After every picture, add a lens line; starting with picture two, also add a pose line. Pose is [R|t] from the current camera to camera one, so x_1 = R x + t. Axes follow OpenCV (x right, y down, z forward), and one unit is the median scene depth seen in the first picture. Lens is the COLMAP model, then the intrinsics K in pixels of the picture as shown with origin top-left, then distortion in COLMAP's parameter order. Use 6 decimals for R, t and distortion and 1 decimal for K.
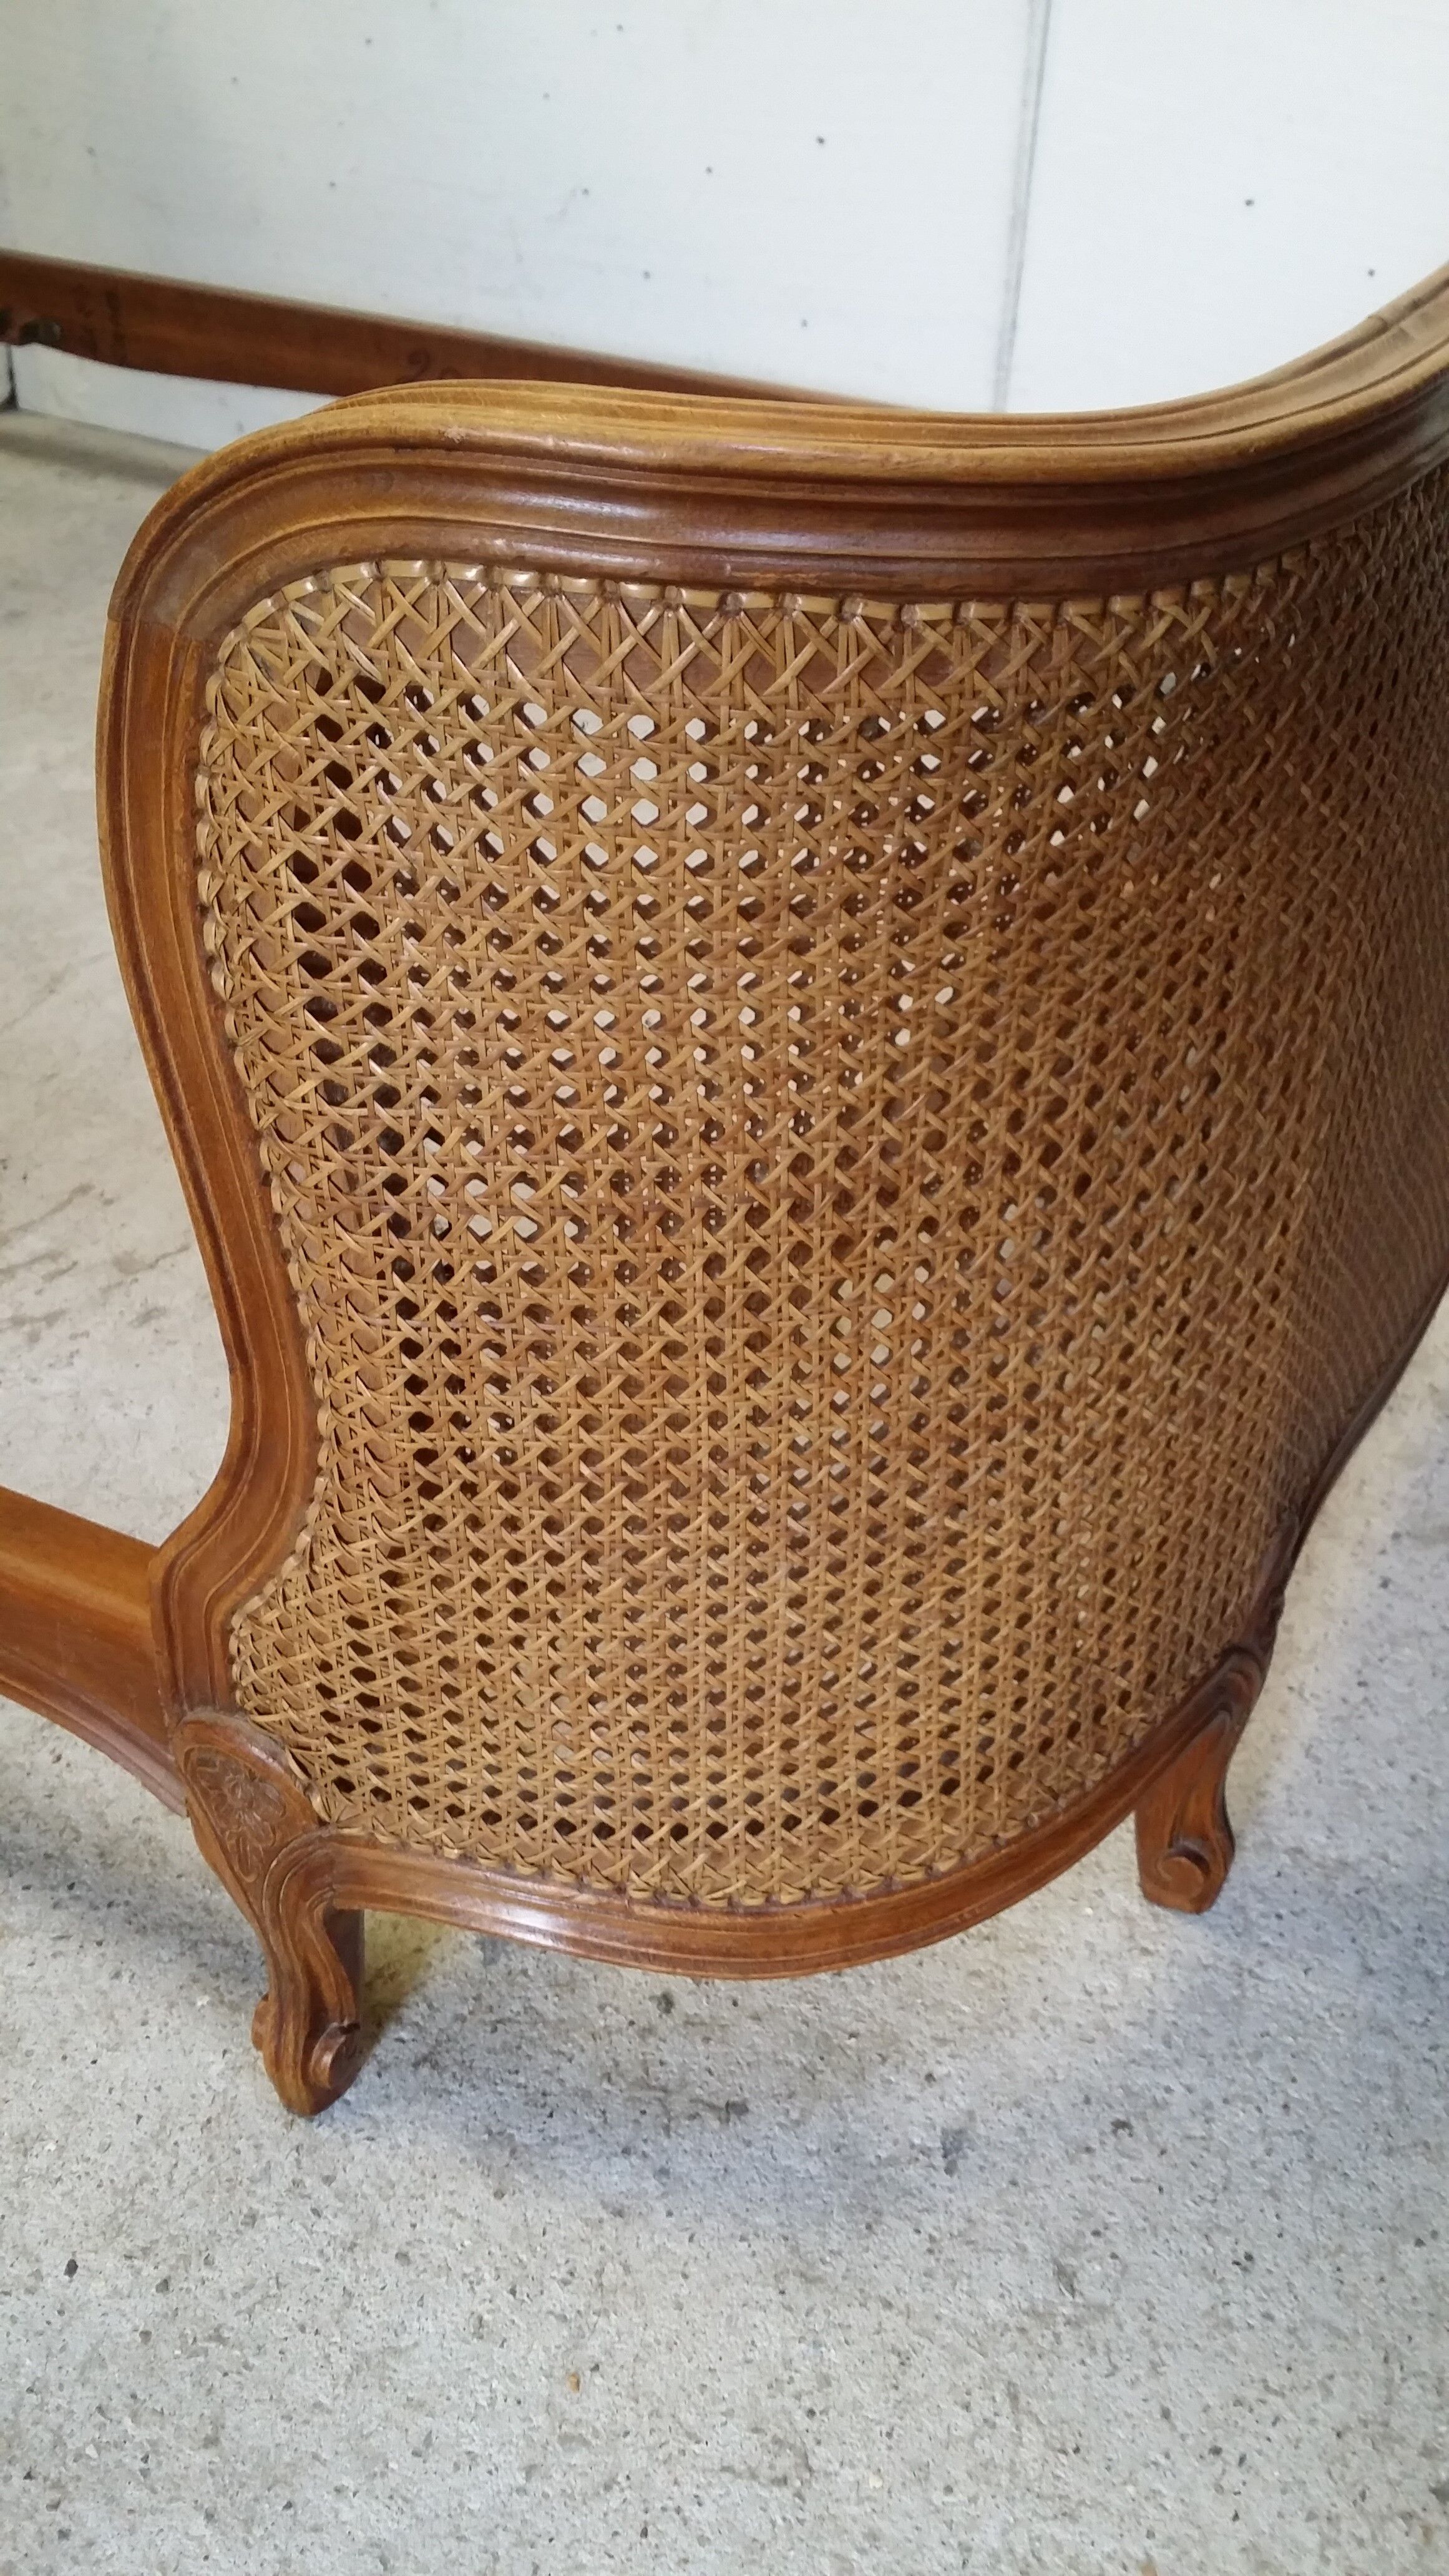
lens RADIAL K [[2337.3, 0, 829.4], [0, 2337.3, 1292.3], [0, 0, 1]] dist [0.115979, -0.218635]
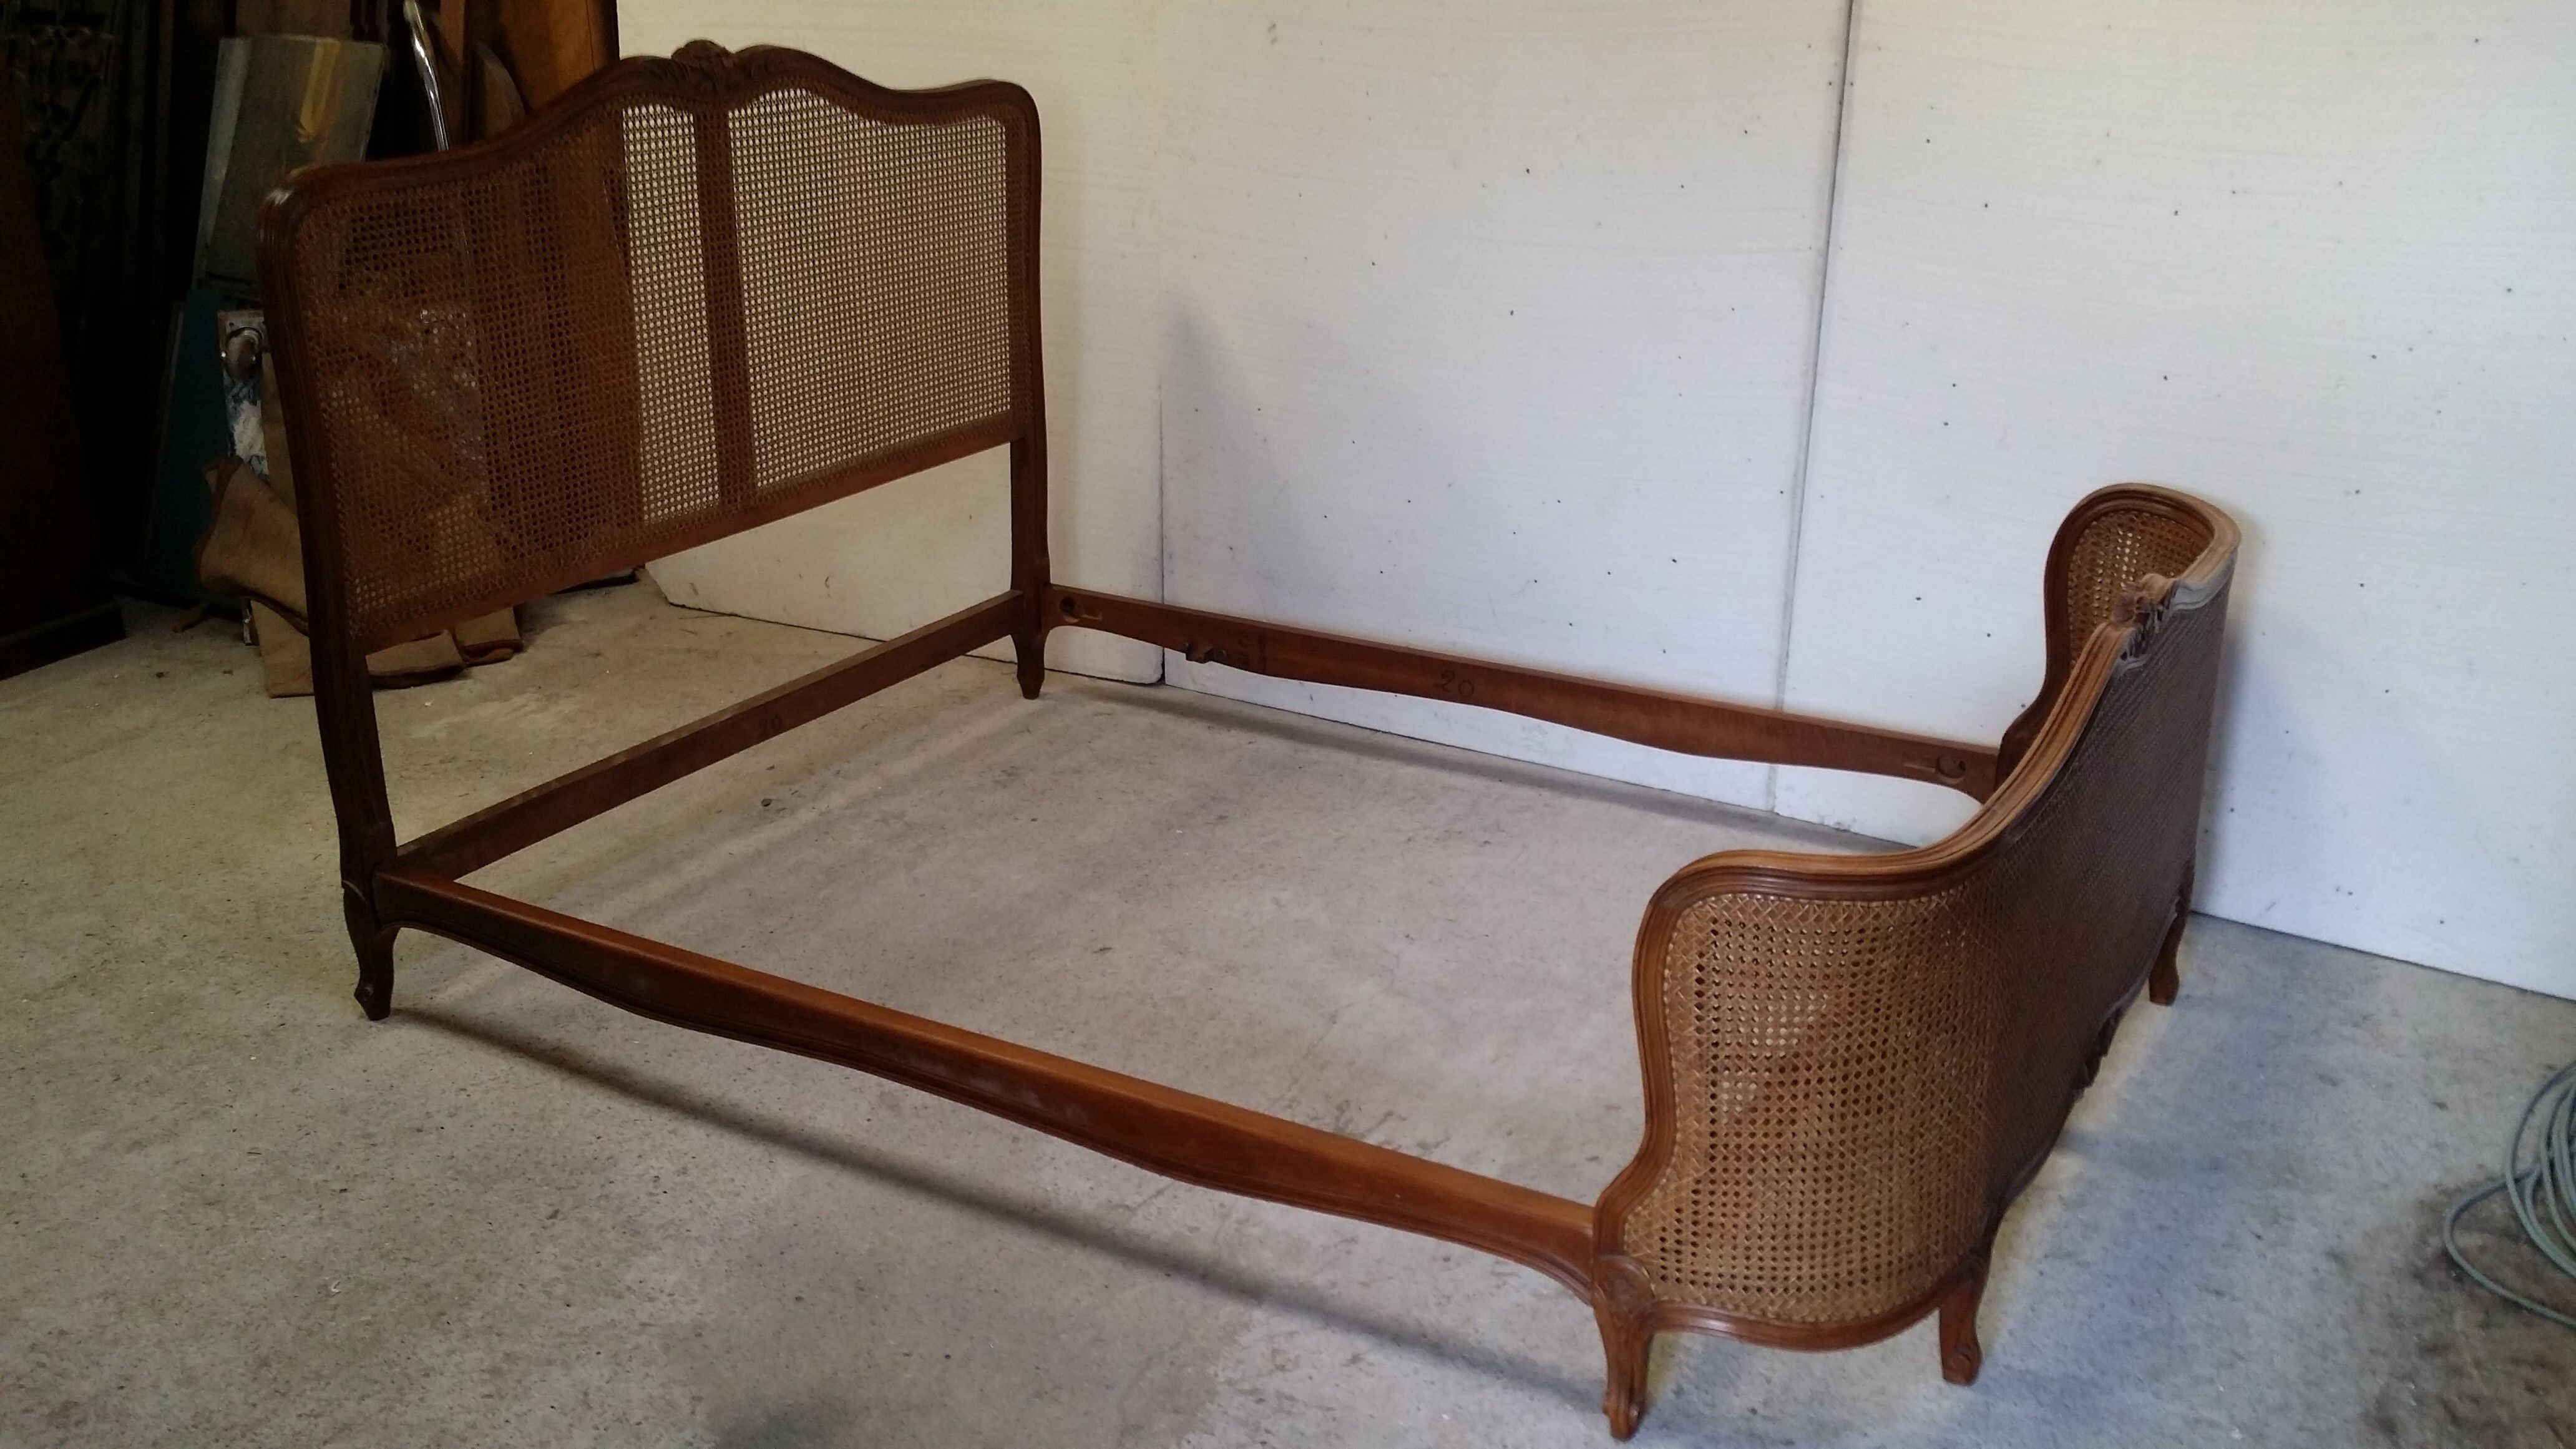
lens RADIAL K [[2337.3, 0, 1288.0], [0, 2337.3, 724.5], [0, 0, 1]] dist [0.115979, -0.218635]
pose [[0.996112, -0.021439, -0.085452, -0.423211], [-0.001800, 0.964783, -0.263042, 0.329557], [0.088082, 0.262173, 0.960993, -2.105887]]
